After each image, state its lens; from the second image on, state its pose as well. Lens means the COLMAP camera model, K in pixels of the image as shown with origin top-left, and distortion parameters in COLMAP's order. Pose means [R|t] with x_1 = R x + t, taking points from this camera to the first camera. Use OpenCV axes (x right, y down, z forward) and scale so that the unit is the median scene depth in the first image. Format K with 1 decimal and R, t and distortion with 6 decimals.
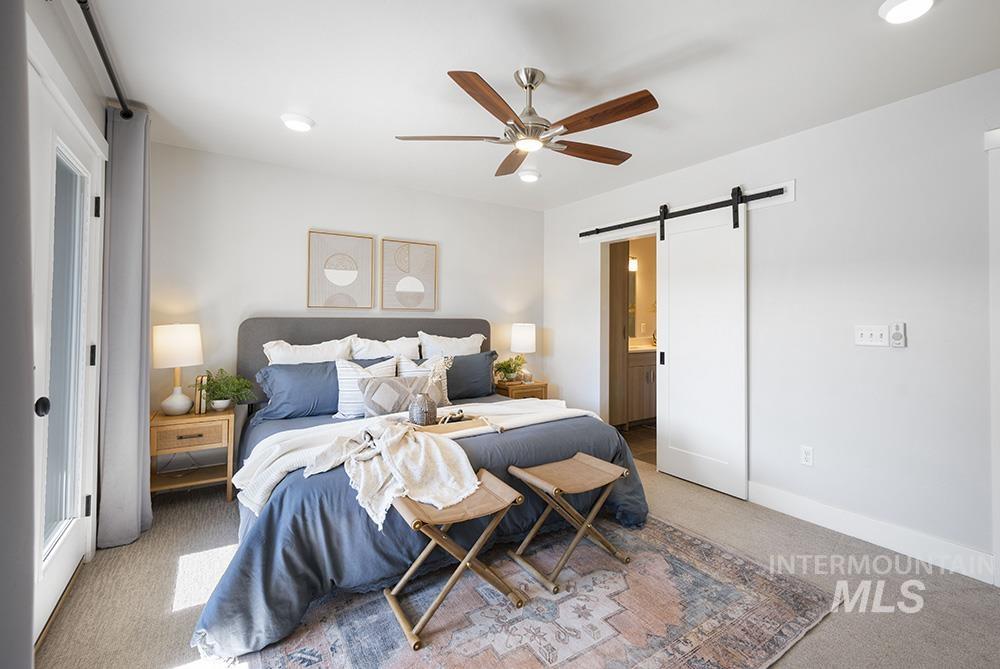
lens RADIAL K [[452.2, 0, 541.7], [0, 452.2, 312.5], [0, 0, 1]] dist [-0.002529, -0.000426]
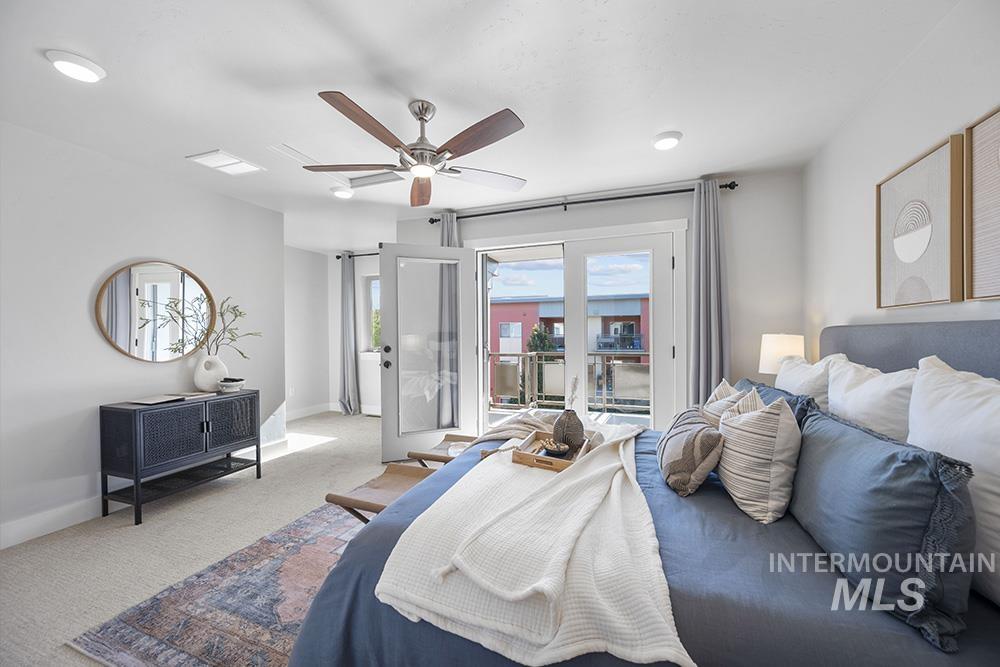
lens RADIAL K [[390.1, 0, 500.3], [0, 390.1, 336.7], [0, 0, 1]] dist [-0.000008, -0.000119]
pose [[-0.833001, -0.001549, -0.553270, 0.341081], [0.007336, 0.999877, -0.013846, 0.046752], [0.553223, -0.015593, -0.832887, 1.877131]]
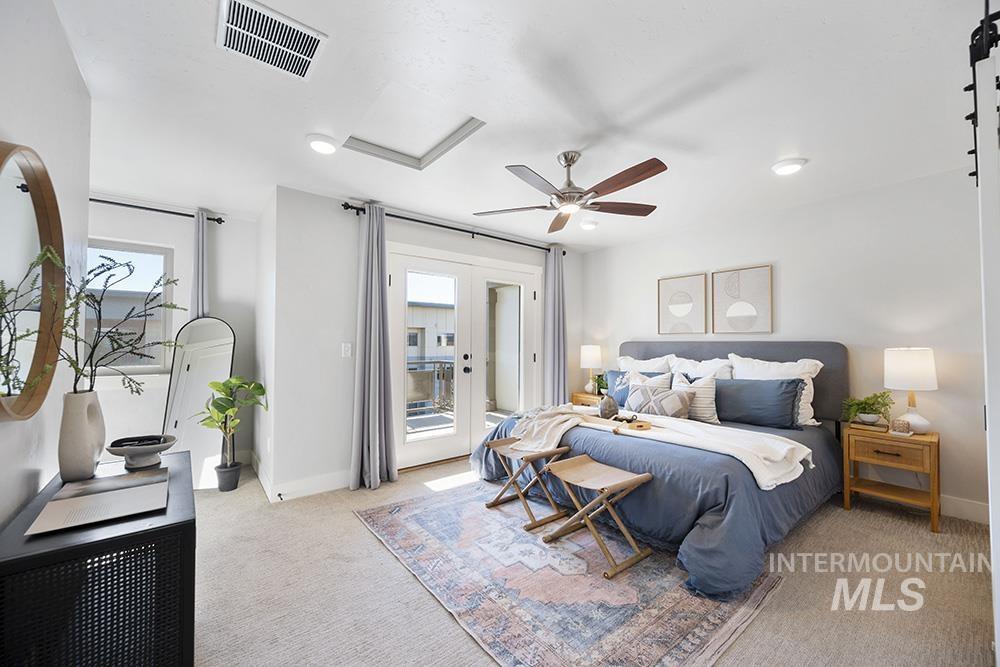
lens RADIAL K [[390.1, 0, 500.3], [0, 390.1, 336.7], [0, 0, 1]] dist [-0.000008, -0.000119]
pose [[0.046437, -0.023208, -0.998652, 1.085813], [0.017454, 0.999596, -0.022418, 0.022570], [0.998769, -0.016390, 0.046824, 0.733997]]
